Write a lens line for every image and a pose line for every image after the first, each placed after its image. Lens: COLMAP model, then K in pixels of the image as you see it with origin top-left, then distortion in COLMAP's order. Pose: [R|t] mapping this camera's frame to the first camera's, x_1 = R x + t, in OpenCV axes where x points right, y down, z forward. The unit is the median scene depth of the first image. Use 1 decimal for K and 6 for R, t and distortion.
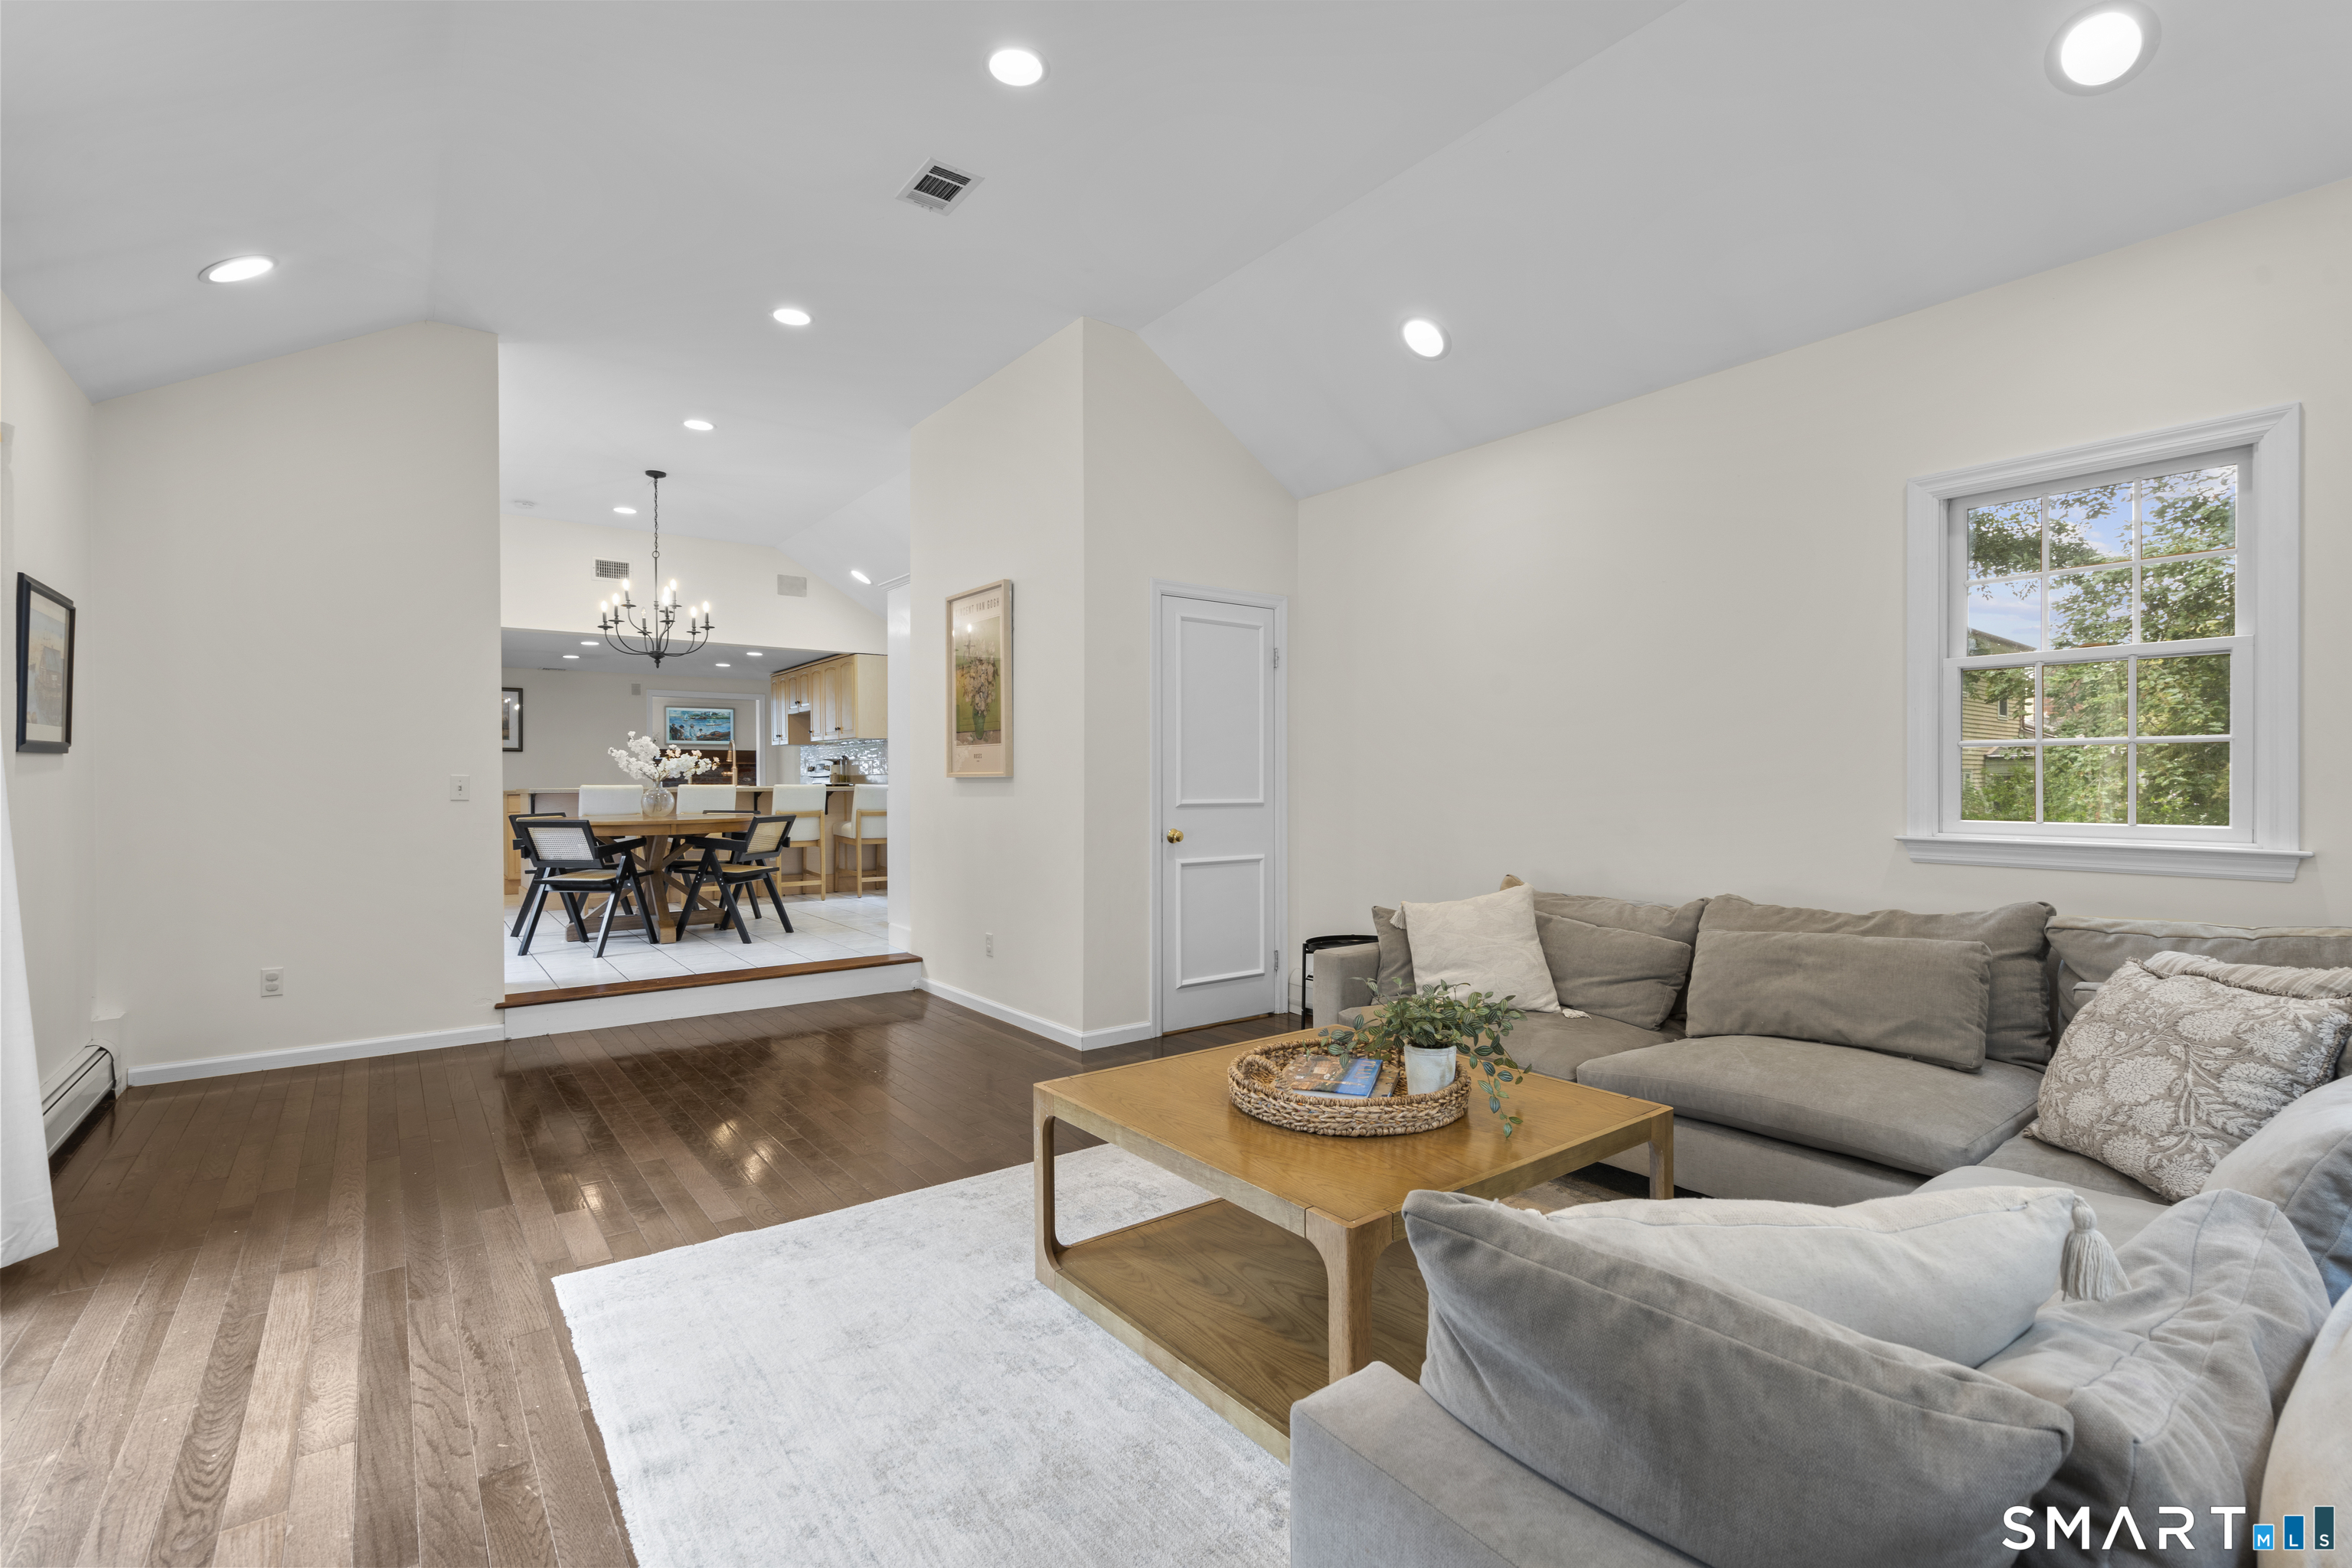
lens RADIAL K [[1055.8, 0, 1171.0], [0, 1055.8, 784.6], [0, 0, 1]] dist [-0.010515, 0.004857]
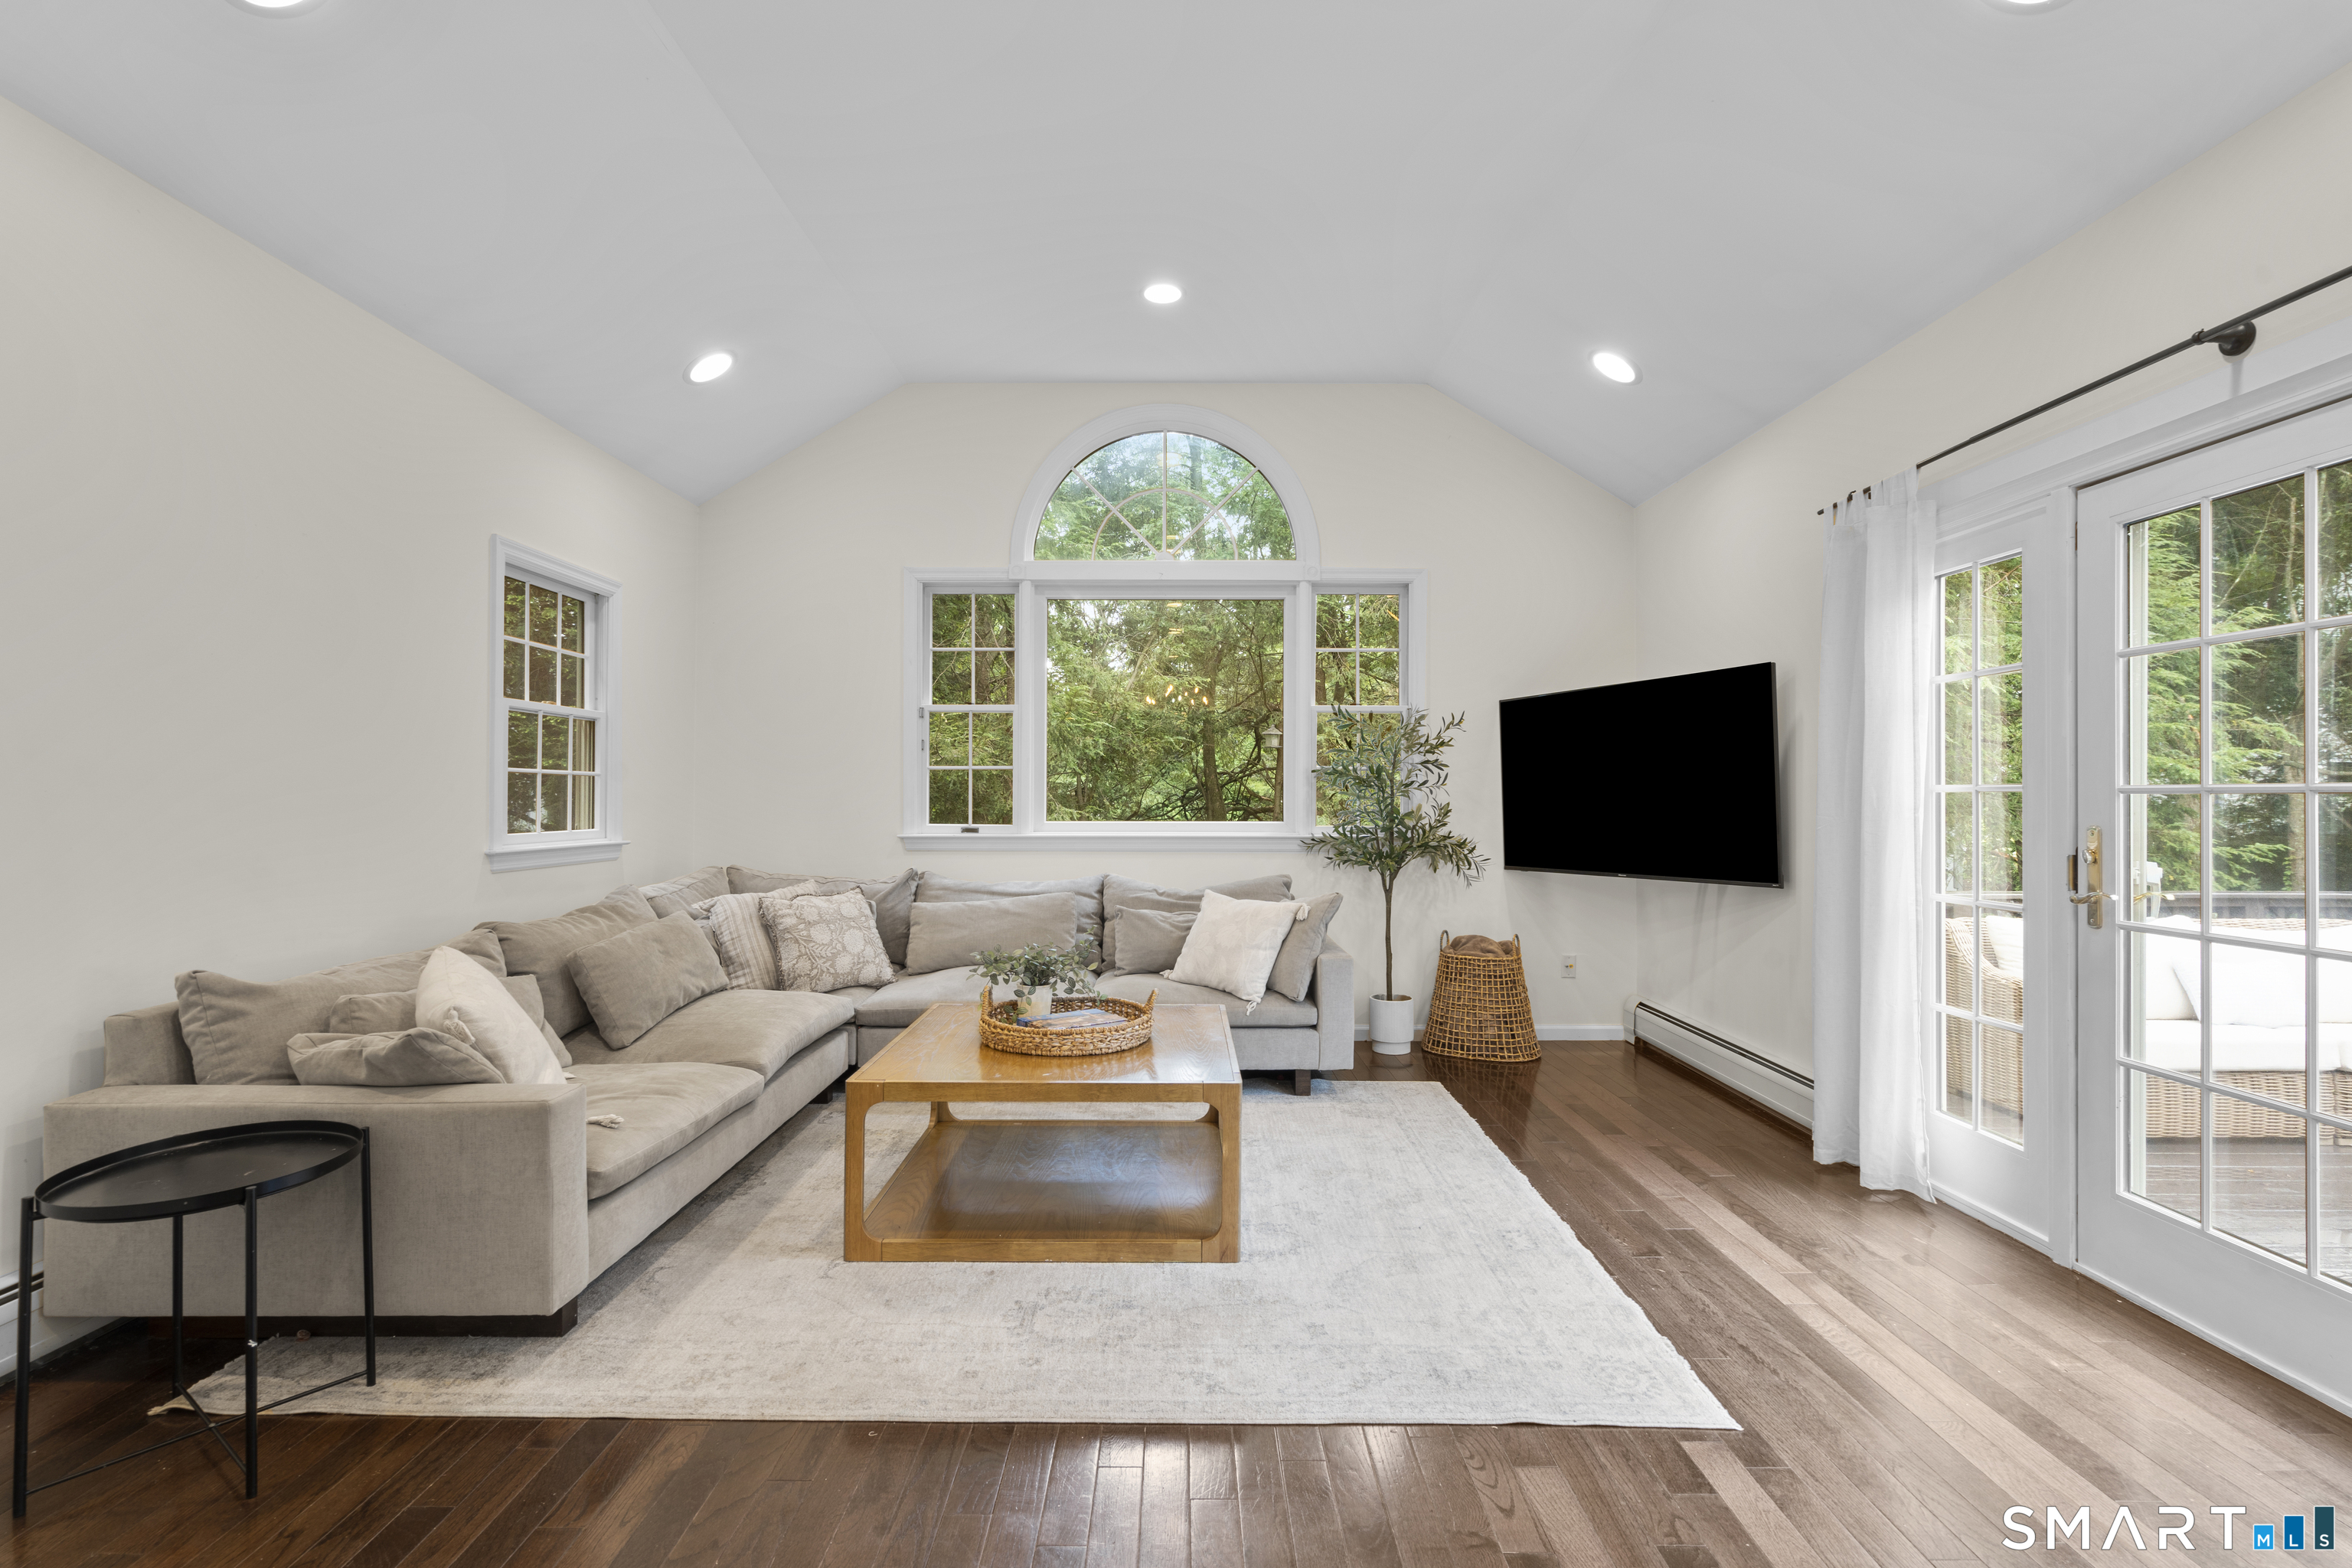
lens RADIAL K [[1055.8, 0, 1170.4], [0, 1055.8, 786.0], [0, 0, 1]] dist [-0.010515, 0.004857]
pose [[-0.795492, 0.006142, 0.605933, -0.204143], [0.002501, 0.999973, -0.006854, -0.003754], [-0.605959, -0.003937, -0.795486, 0.531101]]
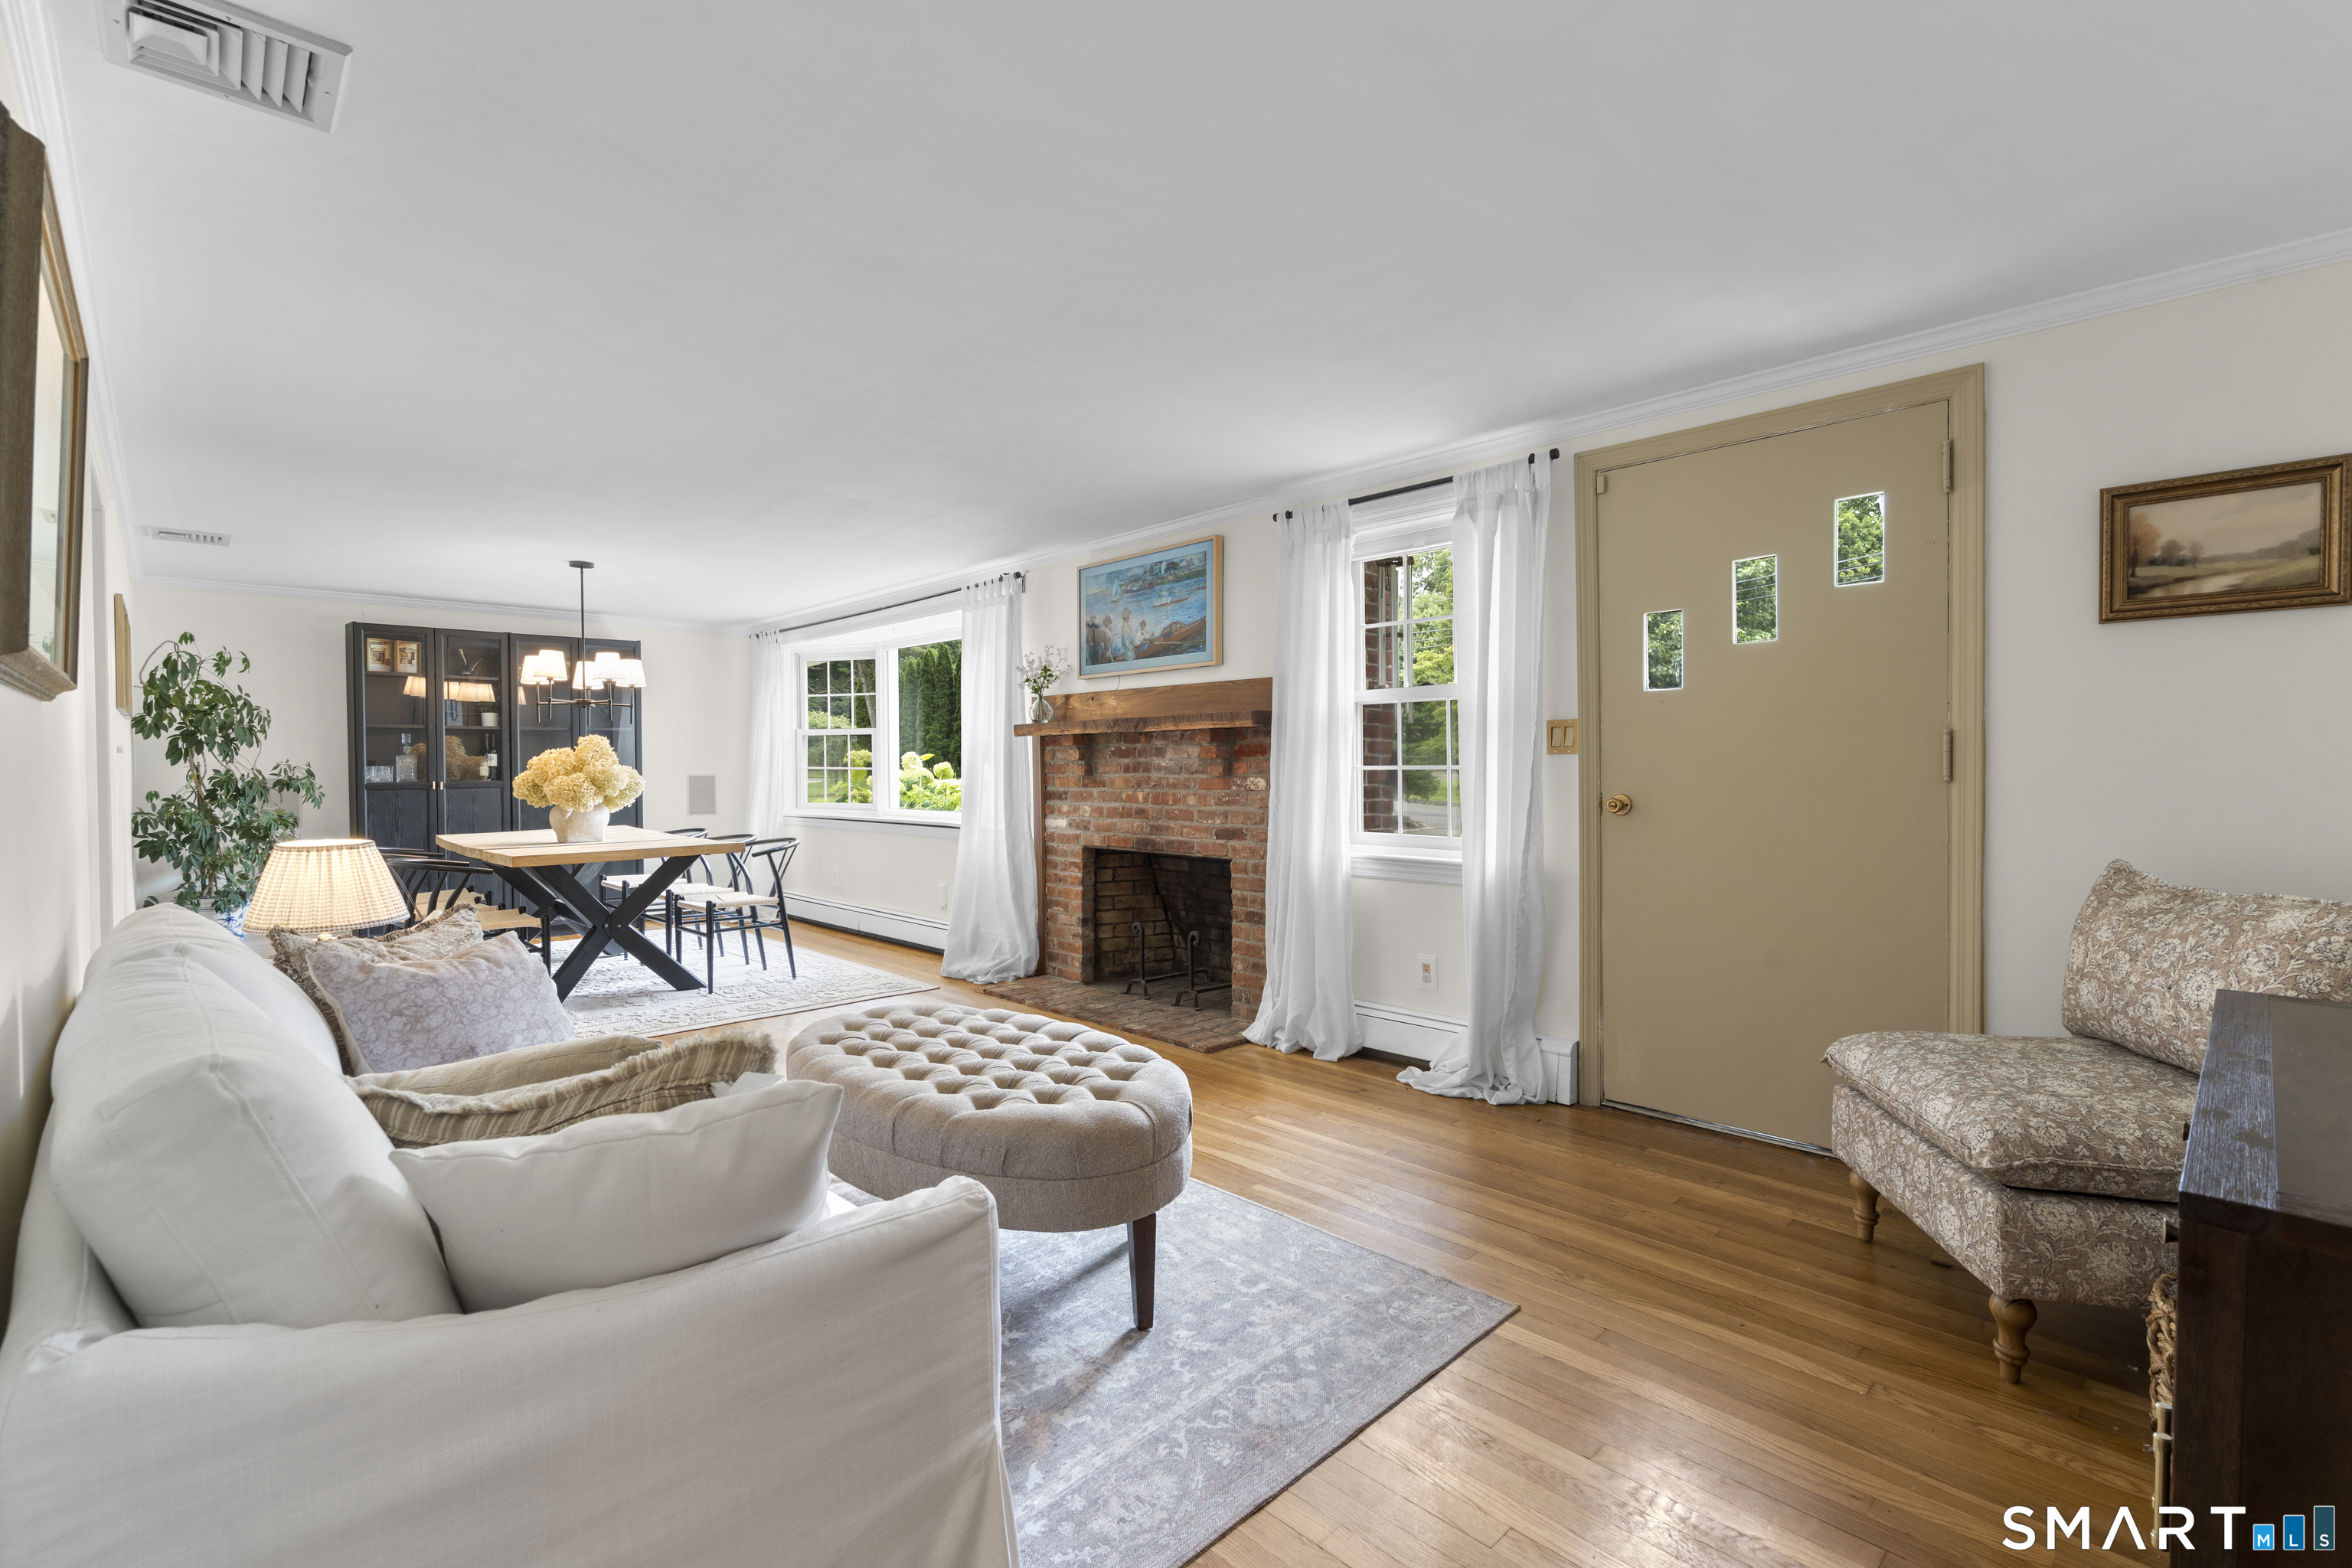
lens RADIAL K [[1055.8, 0, 1175.4], [0, 1055.8, 787.8], [0, 0, 1]] dist [-0.010515, 0.004857]
pose [[0.120331, 0.024370, -0.992435, -0.228511], [0.000657, 0.999696, 0.024628, -0.019040], [0.992734, -0.003615, 0.120278, 1.684426]]
